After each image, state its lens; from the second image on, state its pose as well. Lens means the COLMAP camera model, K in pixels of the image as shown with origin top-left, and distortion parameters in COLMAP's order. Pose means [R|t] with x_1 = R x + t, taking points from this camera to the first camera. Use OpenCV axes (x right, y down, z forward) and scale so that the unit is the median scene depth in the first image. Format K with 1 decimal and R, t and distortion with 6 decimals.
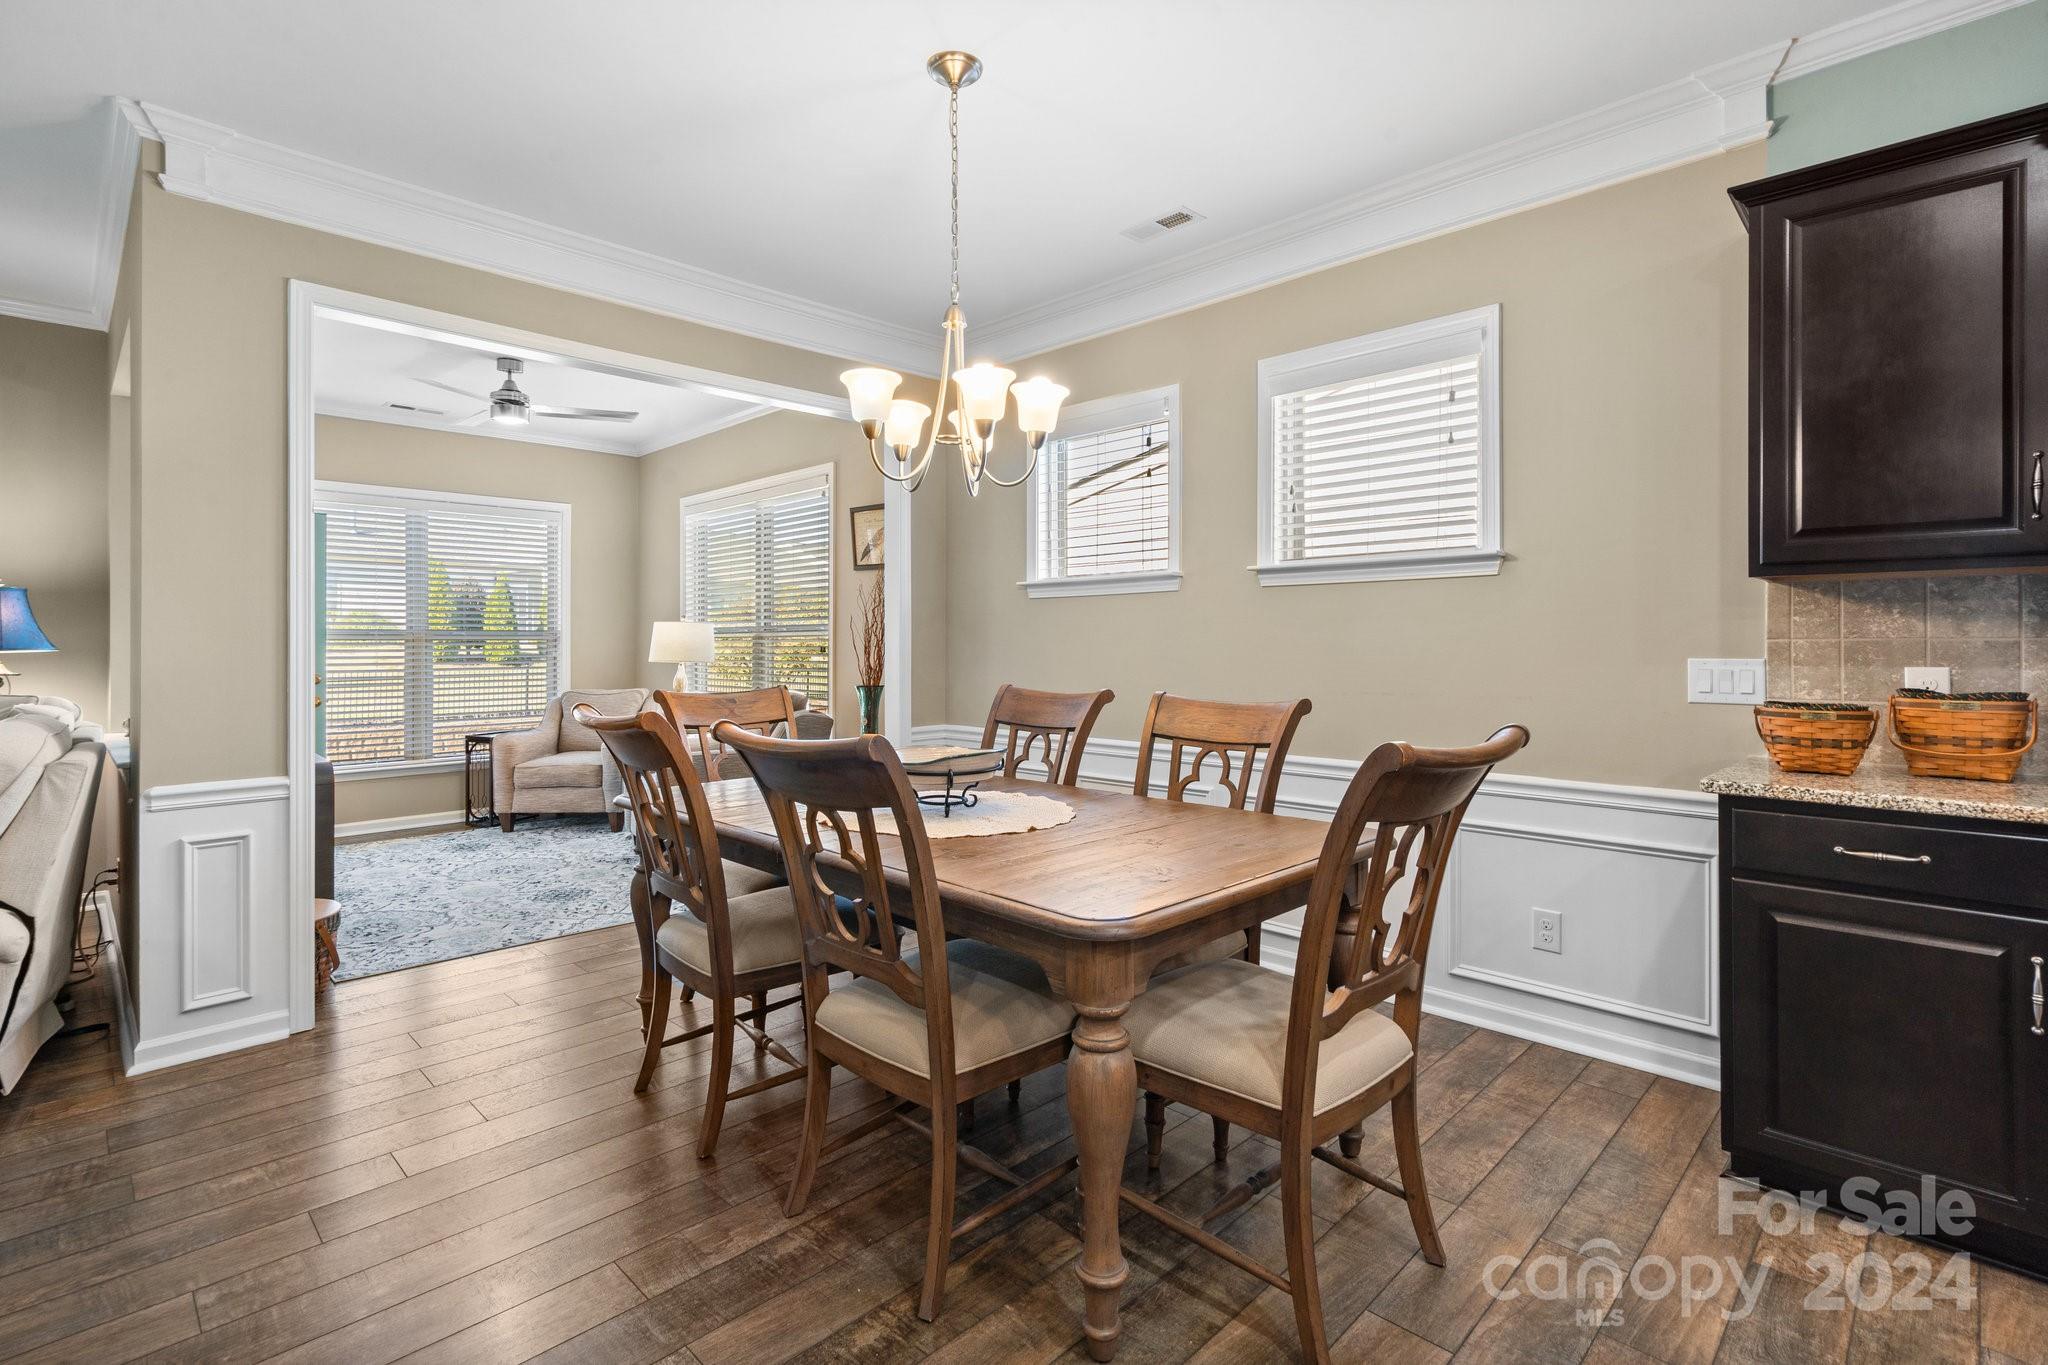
lens RADIAL K [[942.8, 0, 1019.9], [0, 942.8, 645.6], [0, 0, 1]] dist [-0.008728, 0.000088]
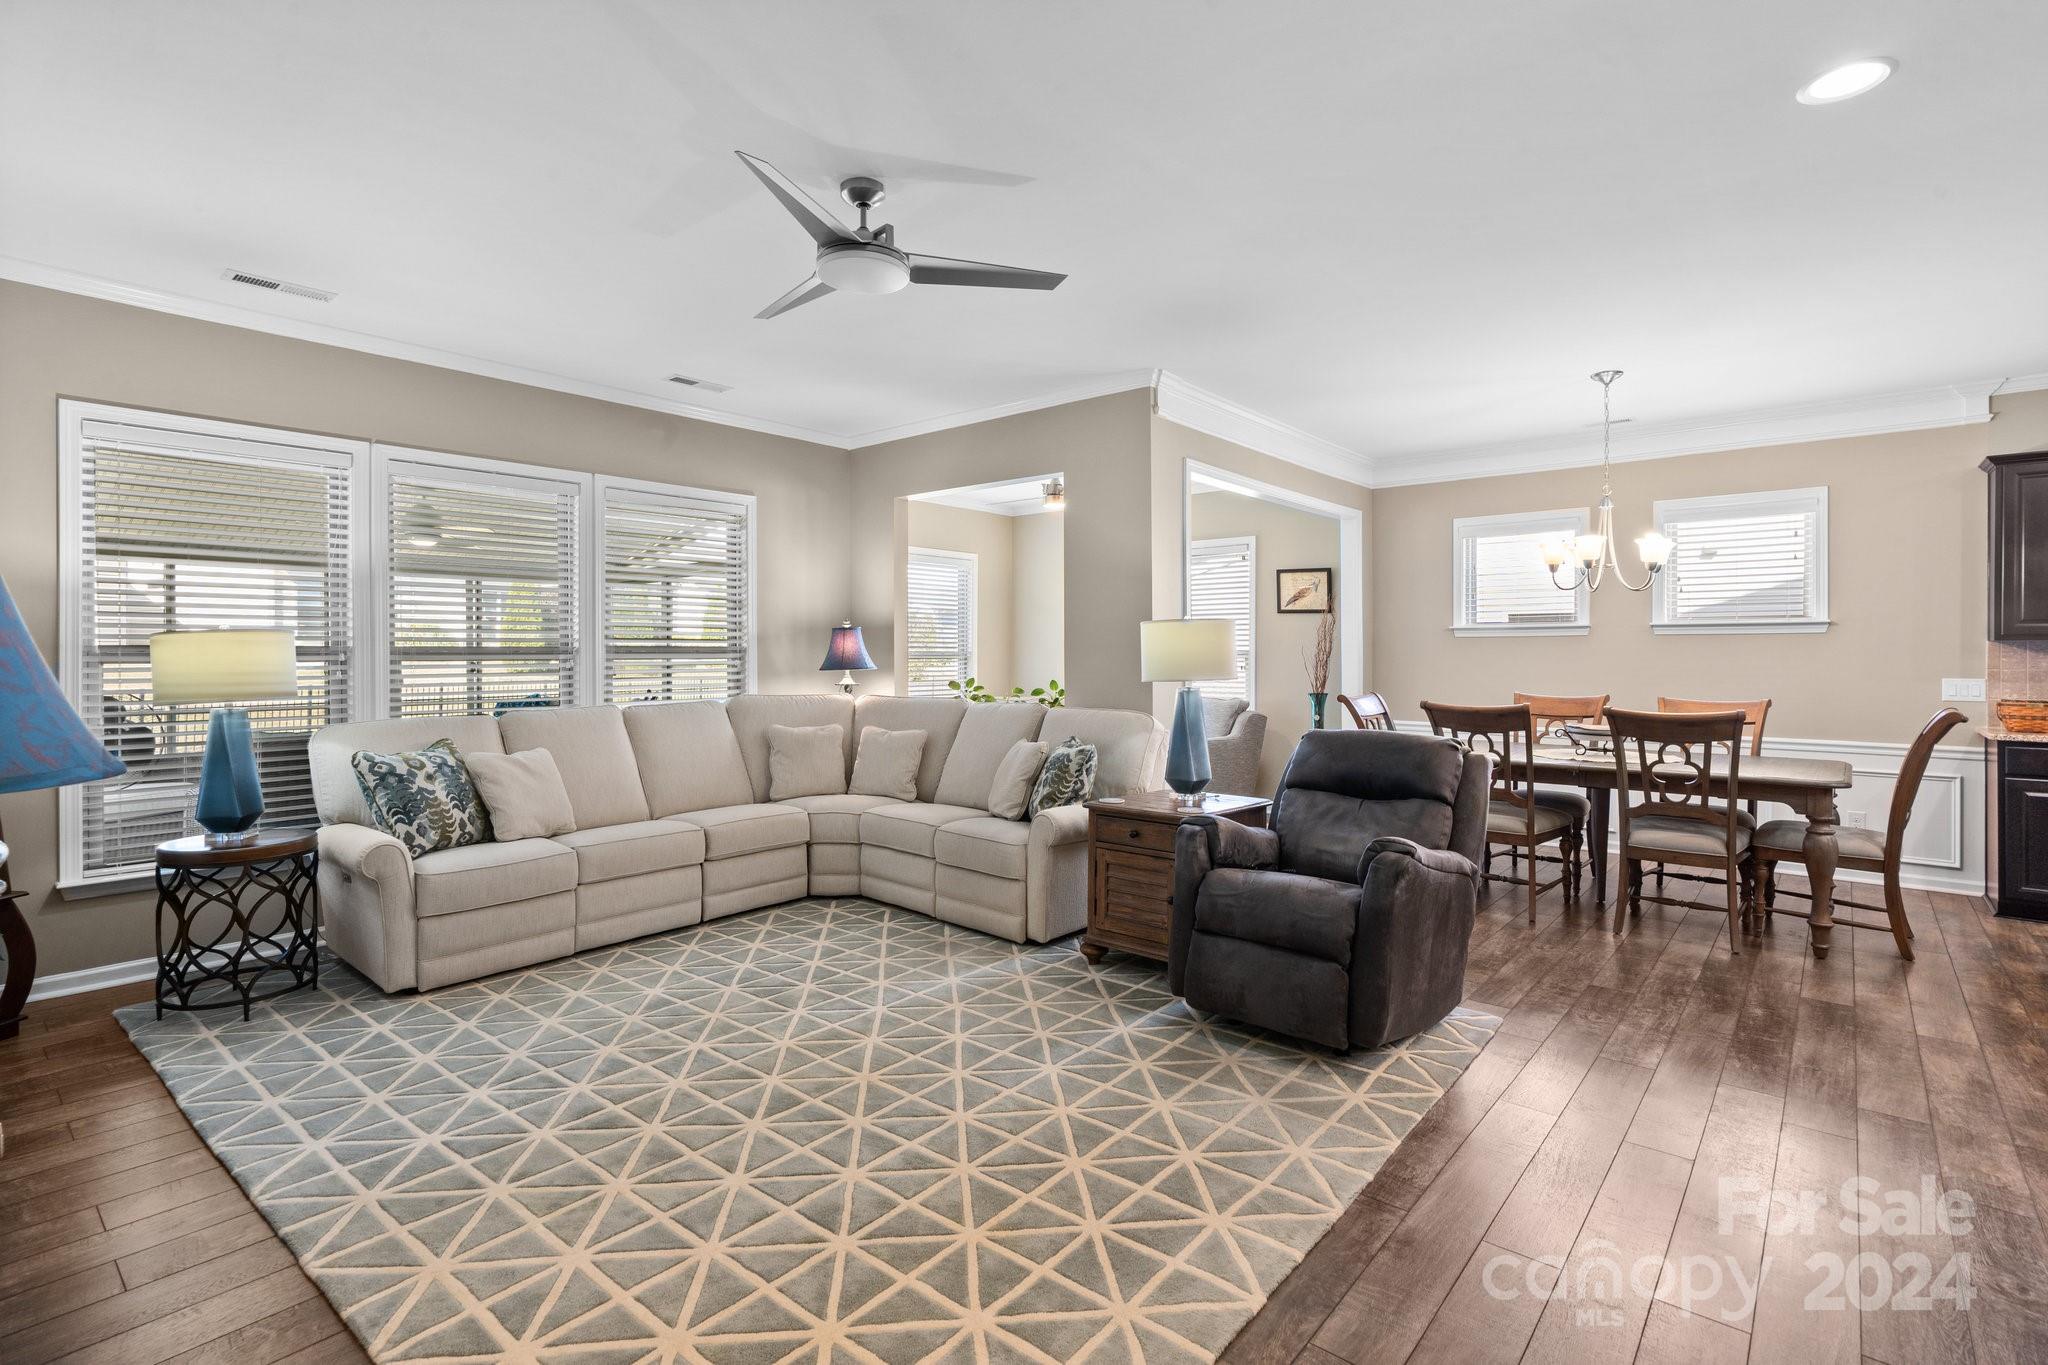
lens RADIAL K [[969.4, 0, 1027.3], [0, 969.4, 654.3], [0, 0, 1]] dist [0.000623, 0.000543]
pose [[0.995149, 0.003114, 0.098331, -1.254712], [-0.002870, 0.999992, -0.002618, -0.023589], [-0.098338, 0.002323, 0.995150, -0.751825]]
